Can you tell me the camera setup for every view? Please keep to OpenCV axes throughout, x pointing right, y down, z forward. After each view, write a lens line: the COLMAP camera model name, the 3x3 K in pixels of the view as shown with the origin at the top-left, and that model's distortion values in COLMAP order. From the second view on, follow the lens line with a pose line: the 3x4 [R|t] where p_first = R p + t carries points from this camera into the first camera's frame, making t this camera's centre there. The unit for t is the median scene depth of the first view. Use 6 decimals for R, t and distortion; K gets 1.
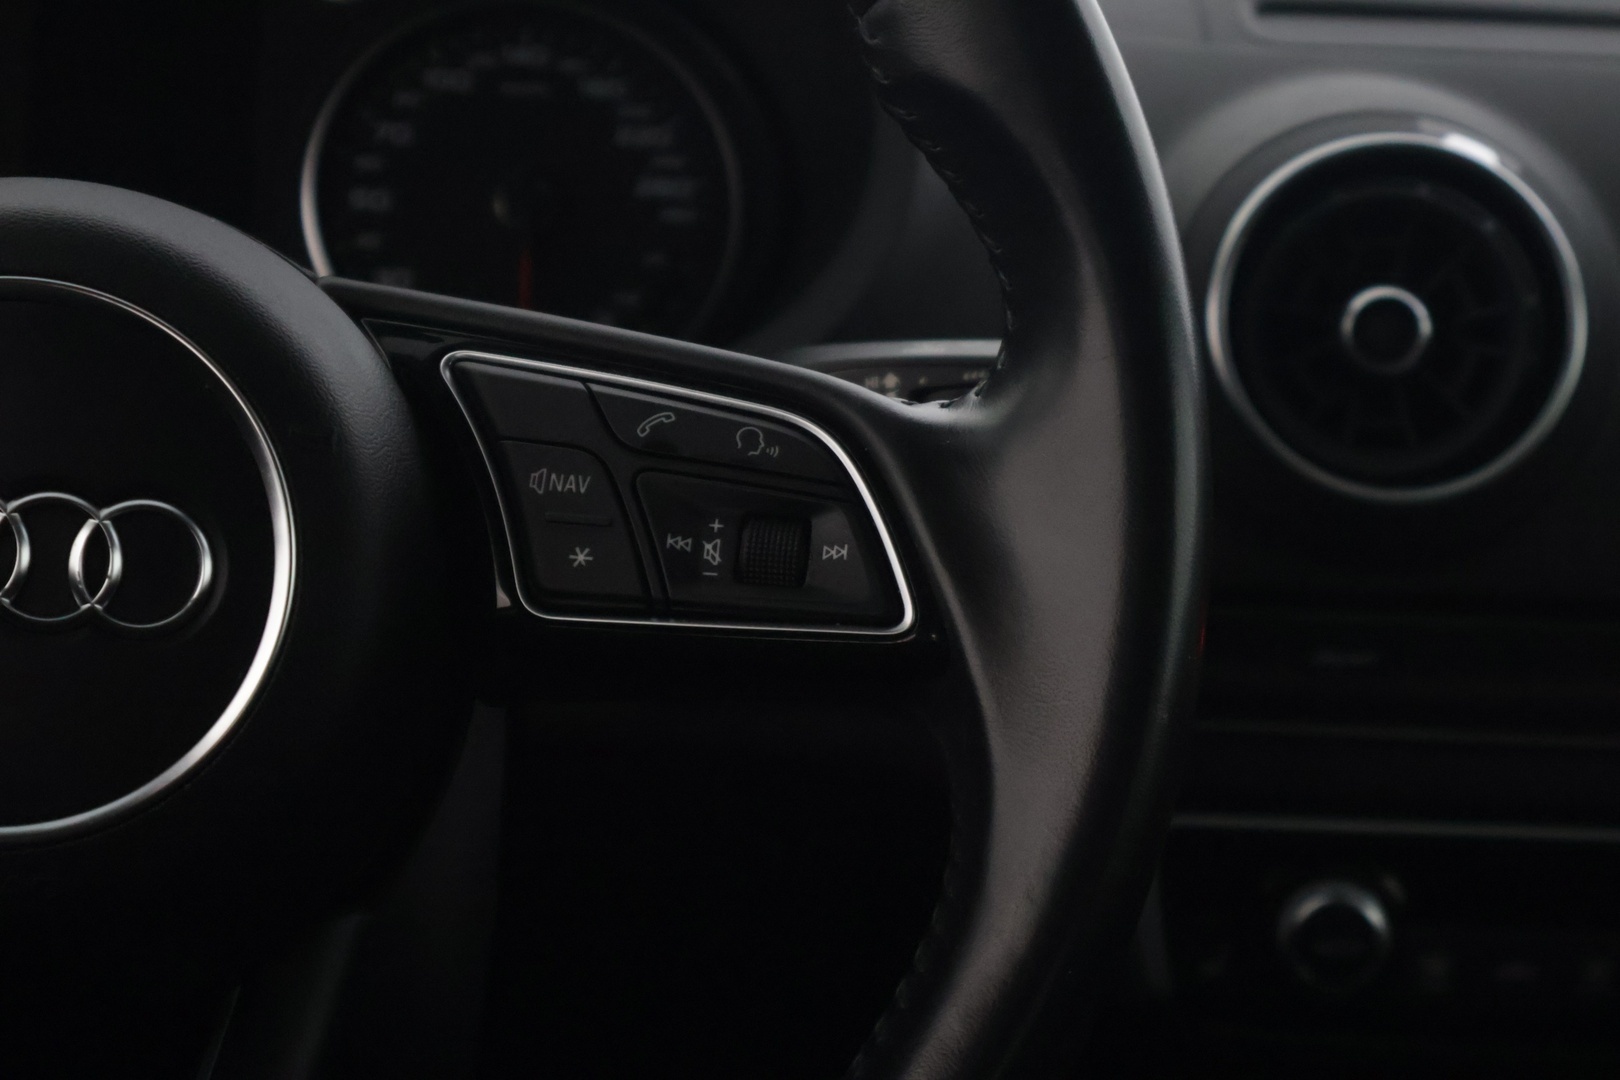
lens RADIAL K [[3270.7, 0, 804.3], [0, 3270.7, 535.0], [0, 0, 1]] dist [0.018355, 0.000000]
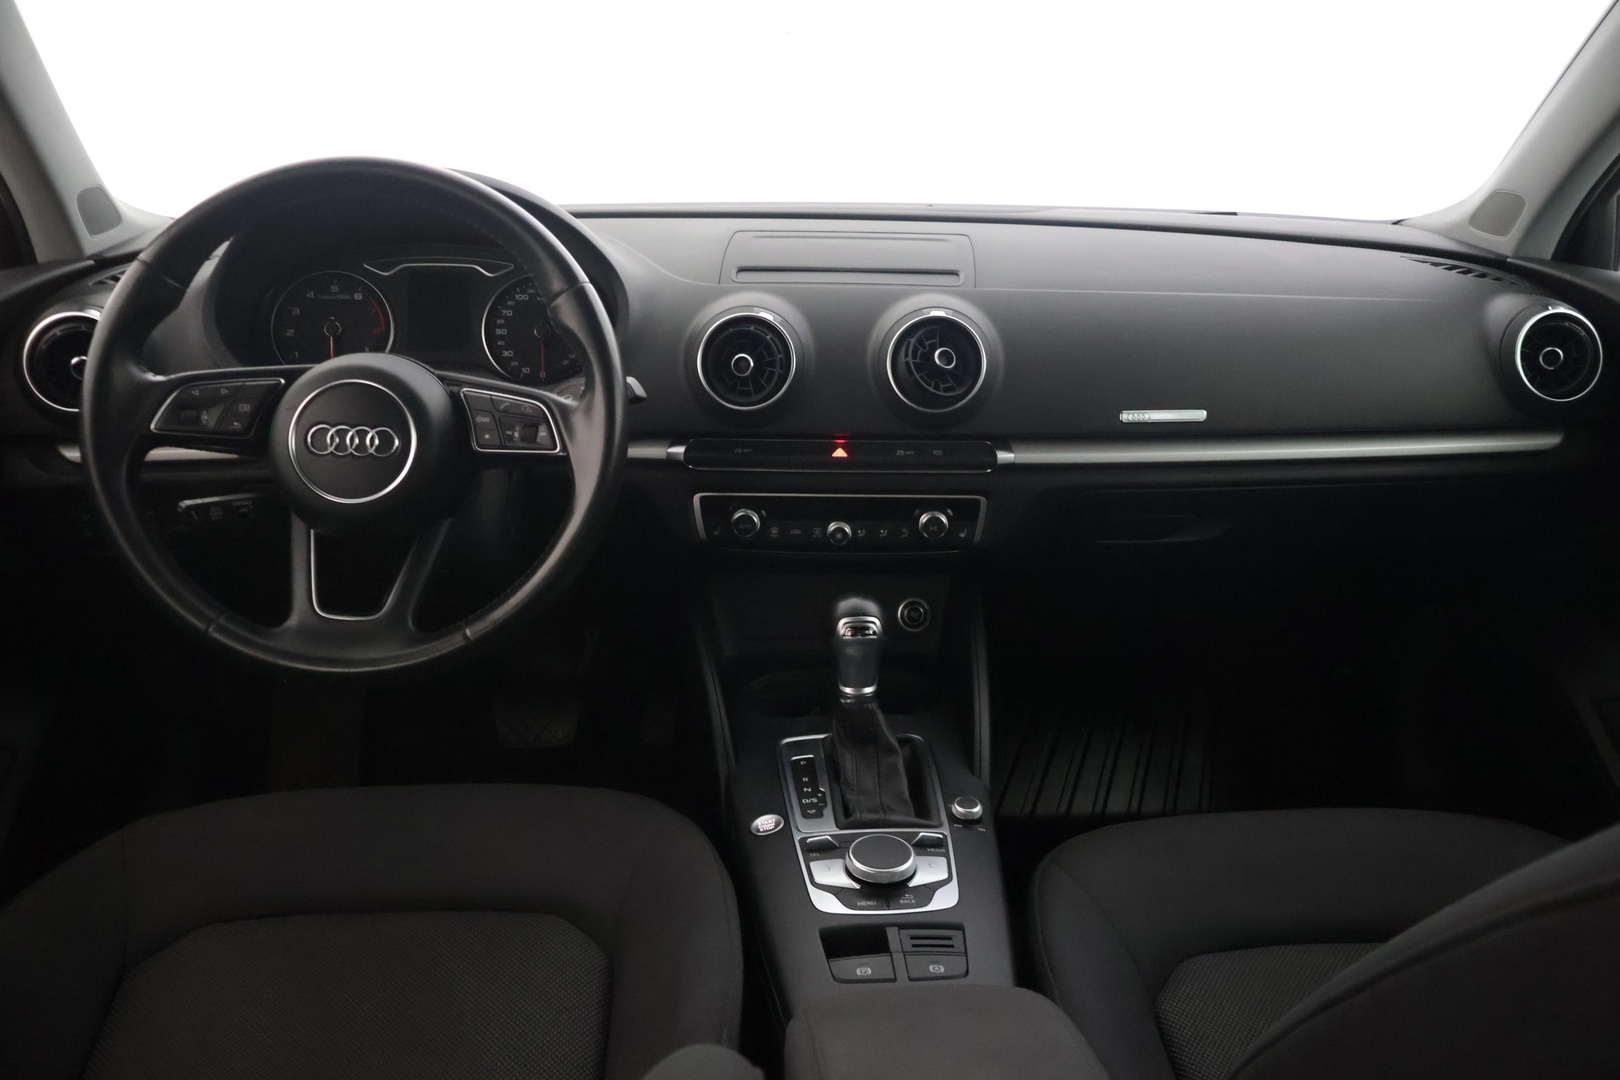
lens RADIAL K [[1356.5, 0, 797.8], [0, 1356.5, 533.7], [0, 0, 1]] dist [-0.000437, -0.000163]
pose [[0.996942, -0.021460, -0.075136, 0.406284], [0.029416, 0.993884, 0.106436, -0.038013], [0.072393, -0.108320, 0.991477, -0.674349]]
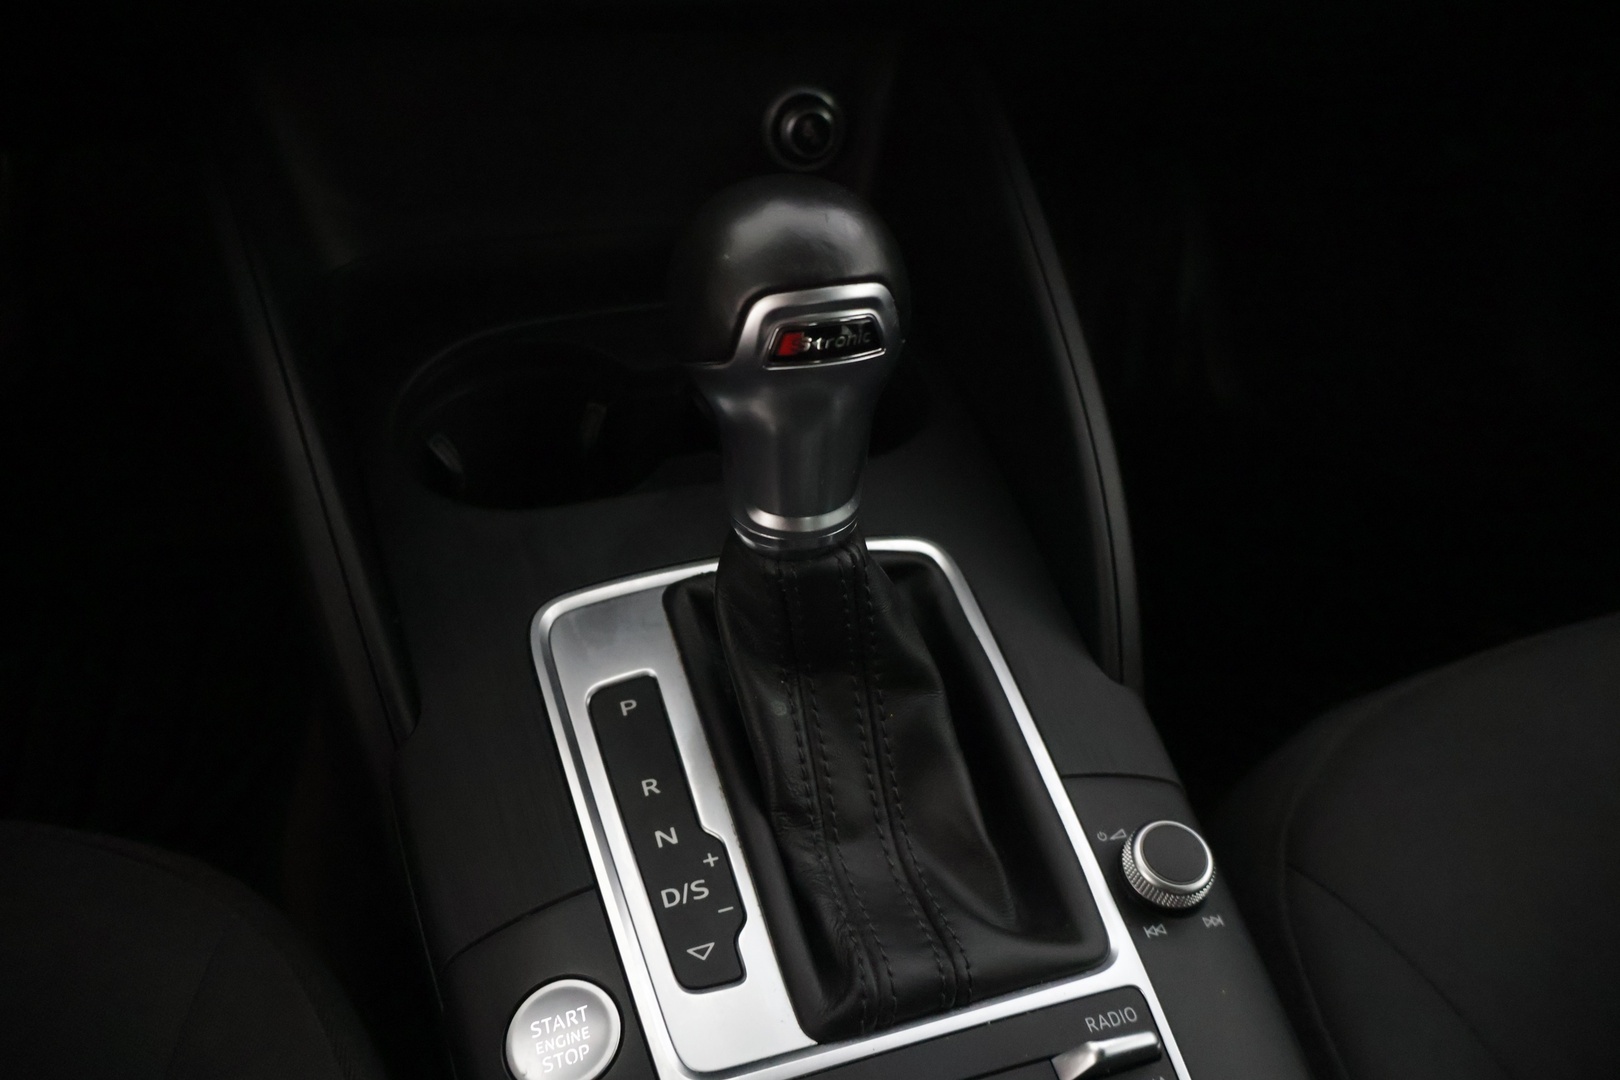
lens RADIAL K [[1356.5, 0, 805.0], [0, 1356.5, 504.0], [0, 0, 1]] dist [-0.000437, -0.000163]
pose [[0.982469, -0.105980, 0.153370, 0.272352], [0.009430, 0.849893, 0.526871, 0.065170], [-0.186186, -0.516188, 0.835993, 0.560052]]
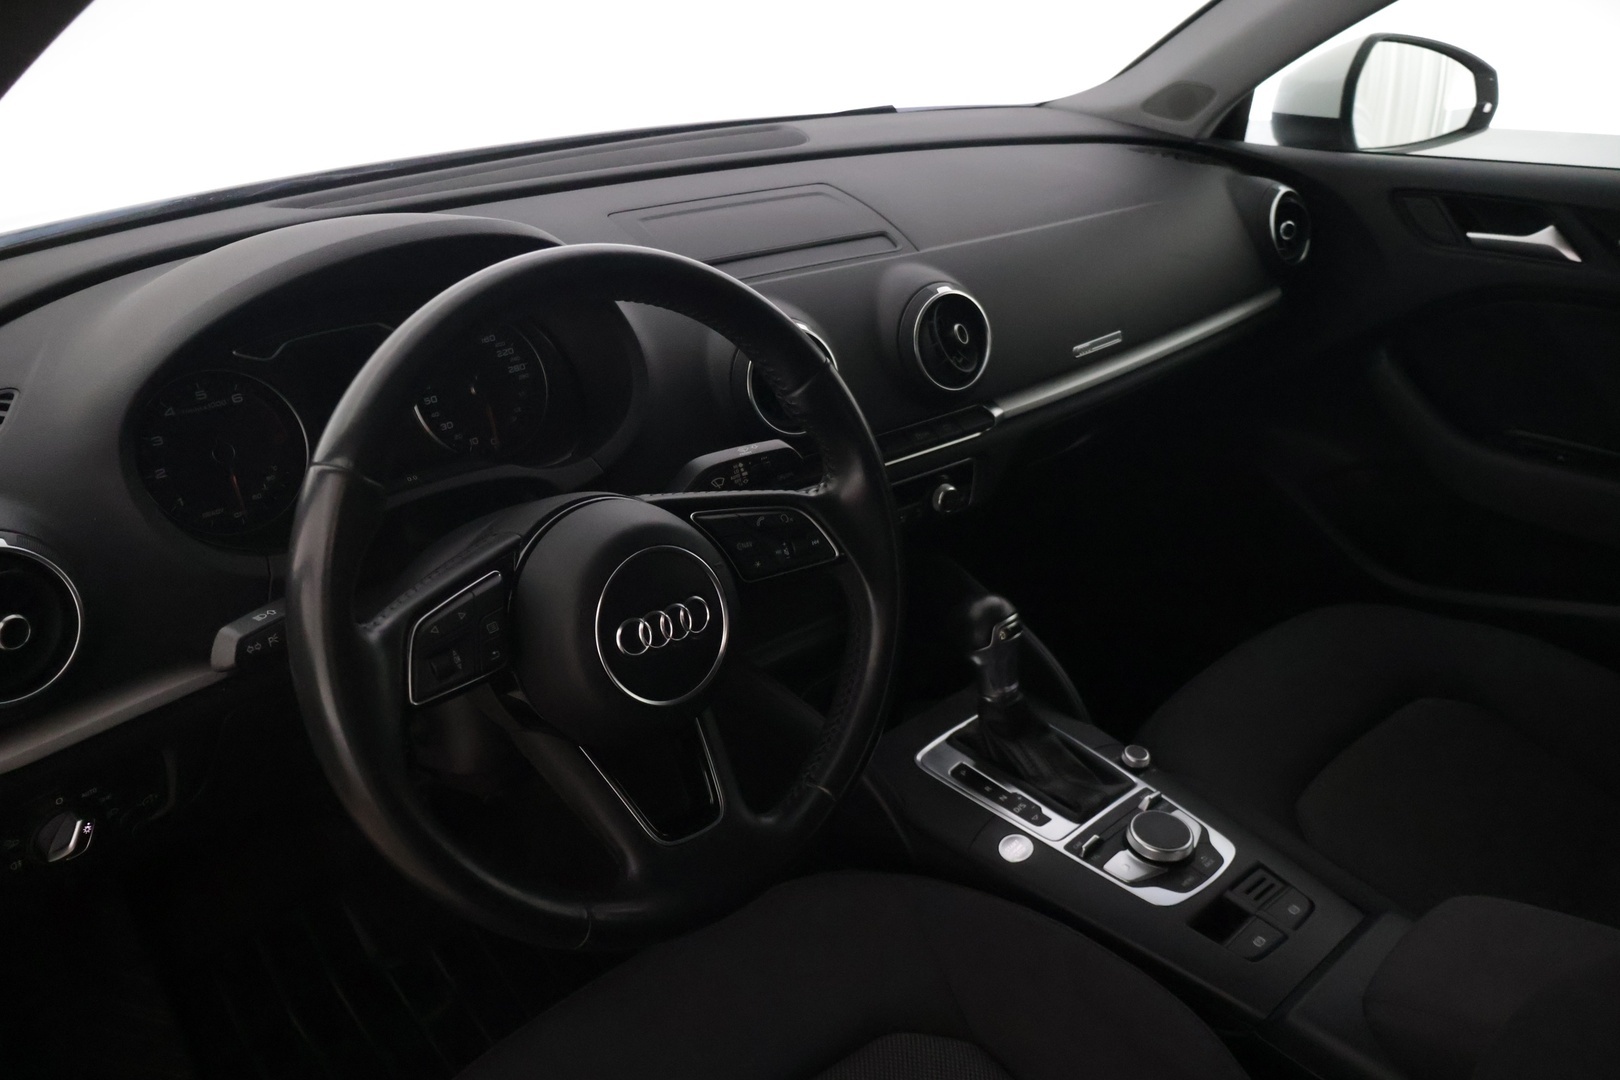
lens RADIAL K [[1356.5, 0, 804.2], [0, 1356.5, 530.7], [0, 0, 1]] dist [-0.000437, -0.000163]
pose [[0.815028, -0.299210, 0.496188, -0.639470], [0.154590, 0.937600, 0.311462, -0.410720], [-0.558418, -0.177145, 0.810425, -0.210425]]
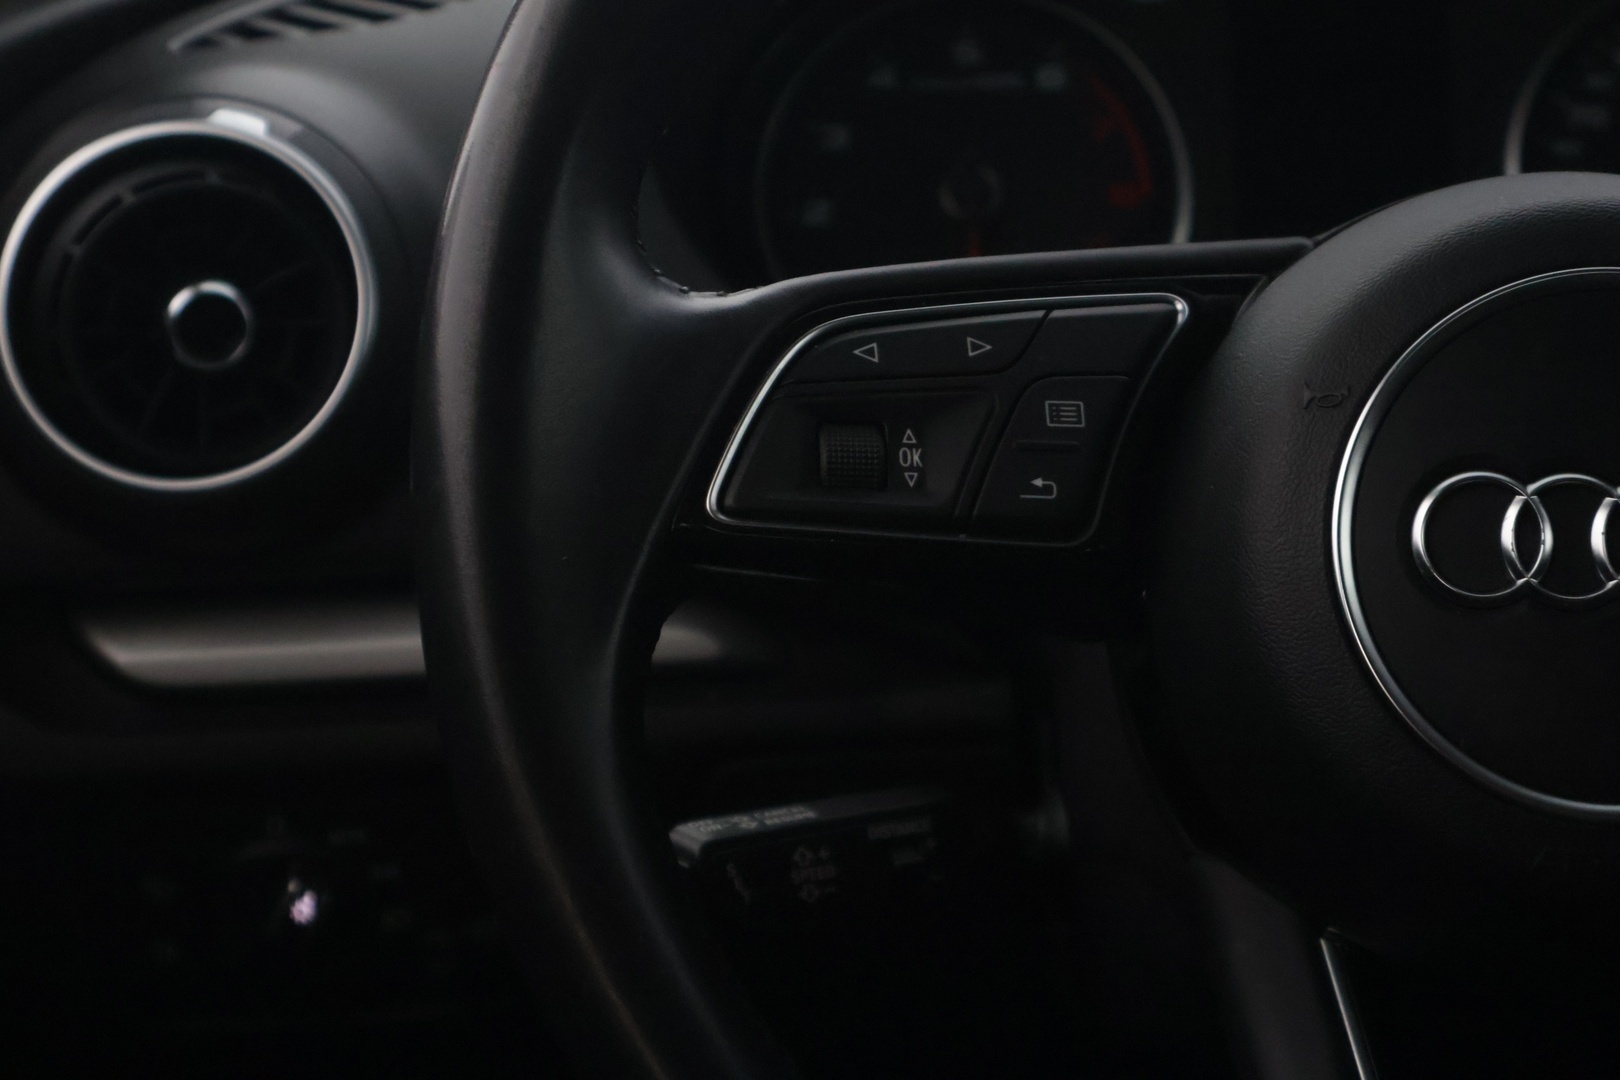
lens RADIAL K [[3270.7, 0, 809.6], [0, 3270.7, 546.5], [0, 0, 1]] dist [0.018355, 0.000000]
pose [[0.979541, -0.054052, -0.193848, -0.226215], [0.054542, 0.998508, -0.002816, -0.001820], [0.193711, -0.007815, 0.981028, -0.041629]]
